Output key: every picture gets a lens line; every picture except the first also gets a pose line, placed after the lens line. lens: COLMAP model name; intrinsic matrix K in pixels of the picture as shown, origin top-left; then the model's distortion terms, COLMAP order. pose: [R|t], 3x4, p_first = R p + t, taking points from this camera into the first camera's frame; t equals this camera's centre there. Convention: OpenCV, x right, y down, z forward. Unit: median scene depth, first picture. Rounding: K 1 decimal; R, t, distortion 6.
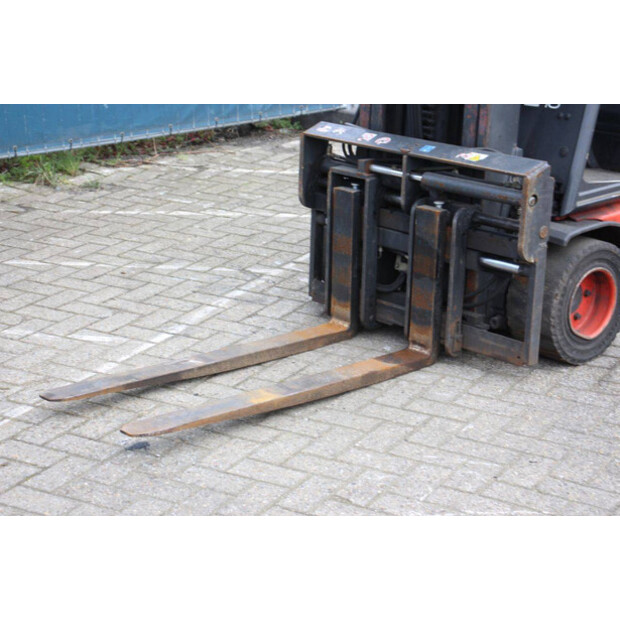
lens RADIAL K [[1436.4, 0, 310.0], [0, 1436.4, 310.0], [0, 0, 1]] dist [0.381743, -0.011217]
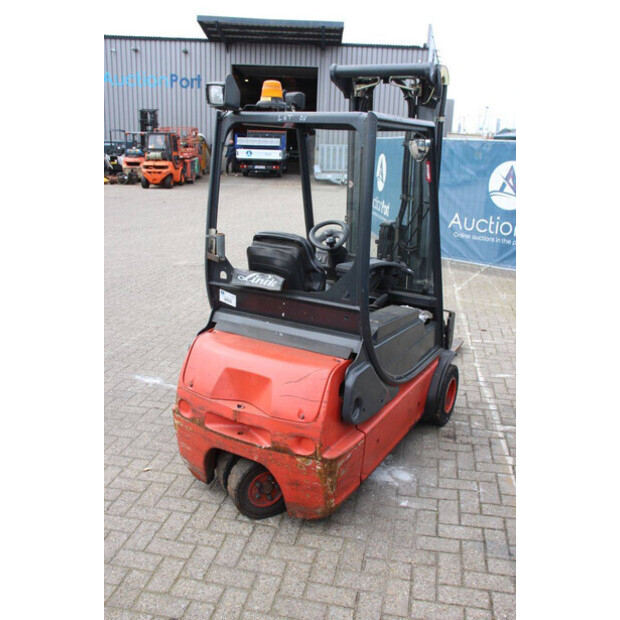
lens RADIAL K [[583.1, 0, 310.0], [0, 583.1, 310.0], [0, 0, 1]] dist [-0.090410, 0.006012]
pose [[-0.950865, 0.059027, -0.303928, 0.459961], [-0.122119, 0.830565, 0.543368, -0.575452], [0.284505, 0.553785, -0.782547, 1.677766]]
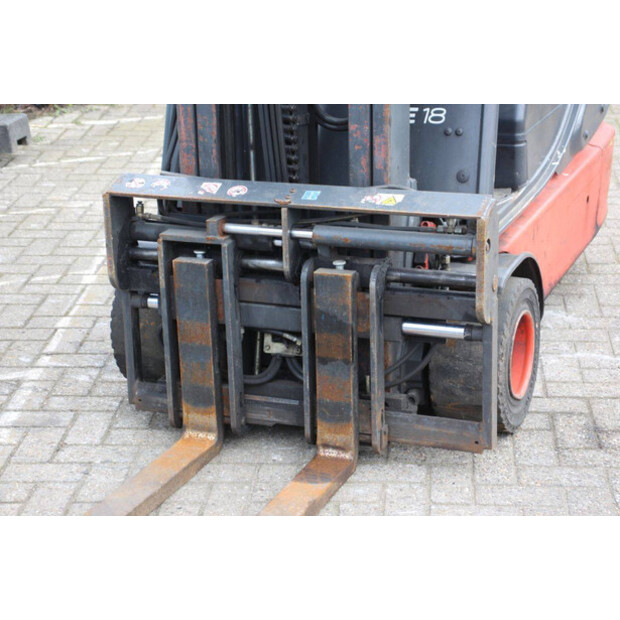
lens RADIAL K [[1485.2, 0, 310.0], [0, 1485.2, 310.0], [0, 0, 1]] dist [0.410188, 0.203201]
pose [[0.905523, -0.173388, 0.387253, -0.231108], [0.166041, 0.984713, 0.052635, -0.092313], [-0.390459, 0.016638, 0.920470, 0.275938]]
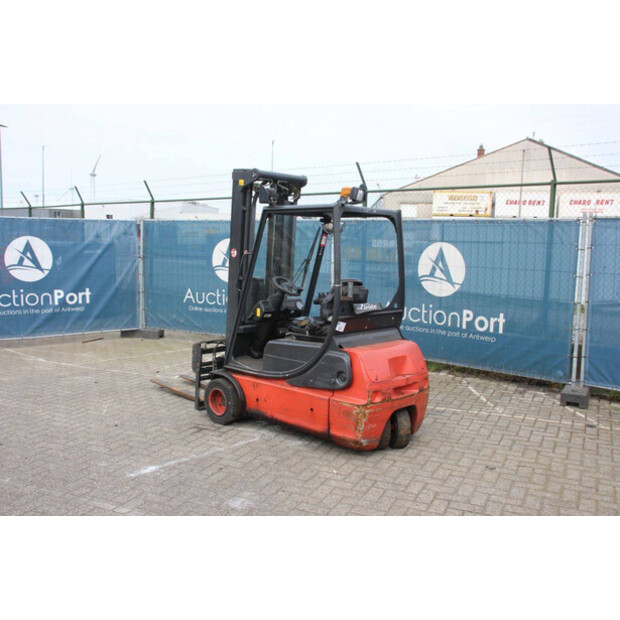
lens RADIAL K [[628.1, 0, 310.0], [0, 628.1, 310.0], [0, 0, 1]] dist [-0.090871, 0.008119]
pose [[0.082492, 0.107386, -0.990789, 1.354907], [-0.328580, 0.941518, 0.074689, -0.312119], [0.940867, 0.319392, 0.112953, 0.972372]]
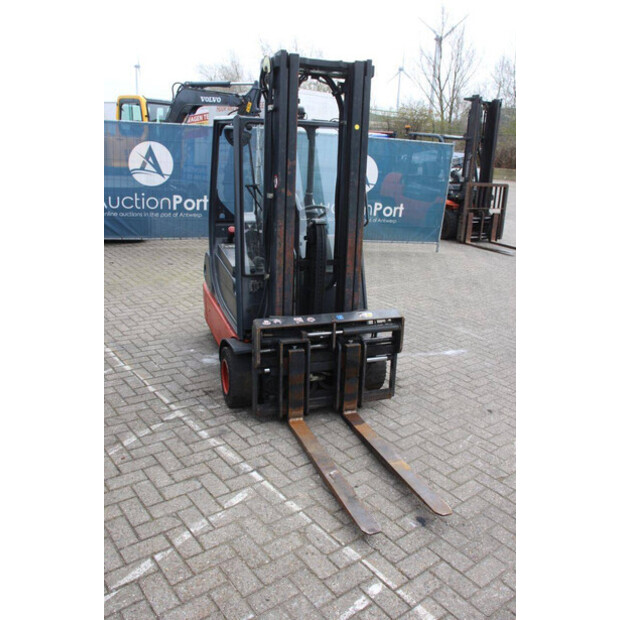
lens RADIAL K [[551.0, 0, 309.9], [0, 551.0, 325.9], [0, 0, 1]] dist [-0.106347, 0.020973]
pose [[0.386948, -0.286114, 0.876590, -0.593339], [0.237942, 0.949430, 0.204856, -0.261523], [-0.890873, 0.129309, 0.435458, 0.701062]]
